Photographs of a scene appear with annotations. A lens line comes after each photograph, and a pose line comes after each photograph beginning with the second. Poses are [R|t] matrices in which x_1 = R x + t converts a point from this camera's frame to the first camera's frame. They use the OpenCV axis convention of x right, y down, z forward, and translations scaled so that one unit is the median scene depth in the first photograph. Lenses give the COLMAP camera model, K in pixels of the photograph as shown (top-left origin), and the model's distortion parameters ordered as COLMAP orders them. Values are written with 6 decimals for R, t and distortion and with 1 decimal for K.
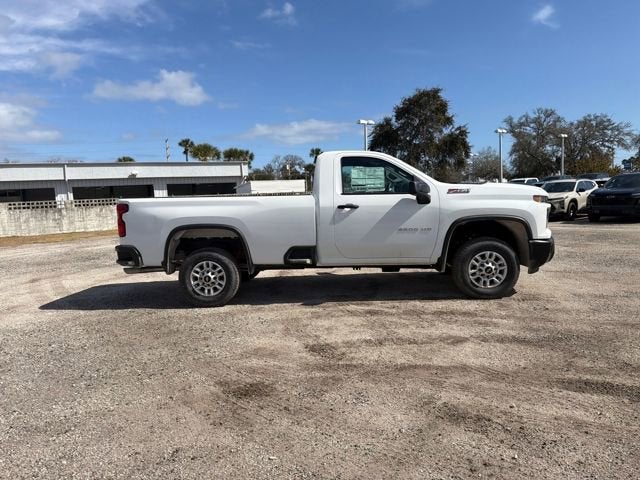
lens RADIAL K [[449.9, 0, 314.2], [0, 449.9, 251.6], [0, 0, 1]] dist [0.078410, -0.099053]
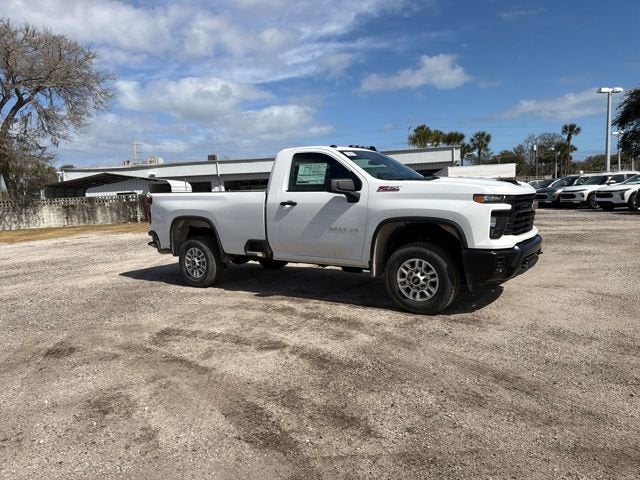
lens RADIAL K [[449.9, 0, 314.2], [0, 449.9, 251.6], [0, 0, 1]] dist [0.078410, -0.099053]
pose [[0.855928, 0.073088, -0.511904, 0.620490], [-0.056643, 0.997256, 0.047677, -0.041857], [0.513984, -0.011812, 0.857718, 0.155495]]
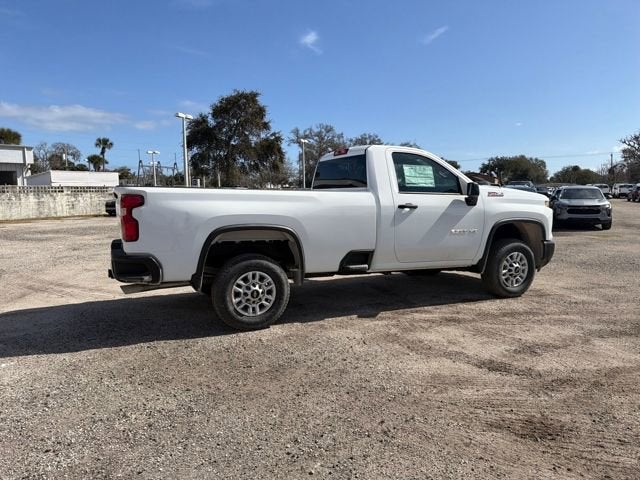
lens RADIAL K [[449.9, 0, 314.2], [0, 449.9, 251.6], [0, 0, 1]] dist [0.078410, -0.099053]
pose [[0.890293, -0.017371, 0.455057, -0.493824], [0.018736, 0.999823, 0.001511, -0.012175], [-0.455003, 0.007180, 0.890461, 0.254513]]
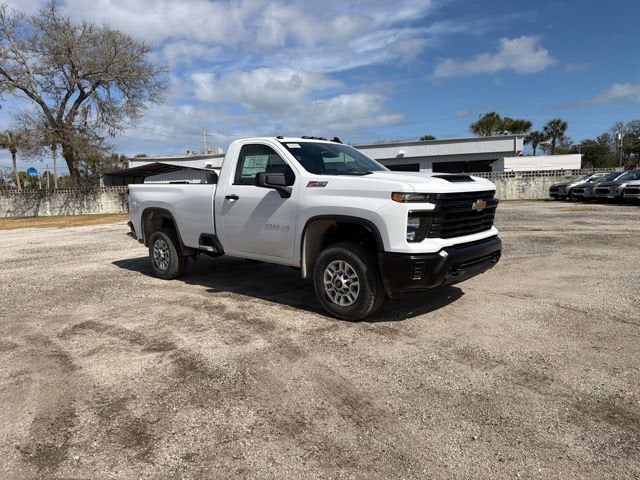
lens RADIAL K [[449.9, 0, 314.2], [0, 449.9, 251.6], [0, 0, 1]] dist [0.078410, -0.099053]
pose [[0.770693, 0.111570, -0.627363, 0.799002], [-0.079321, 0.993692, 0.079274, -0.071454], [0.632250, -0.011333, 0.774682, 0.340018]]
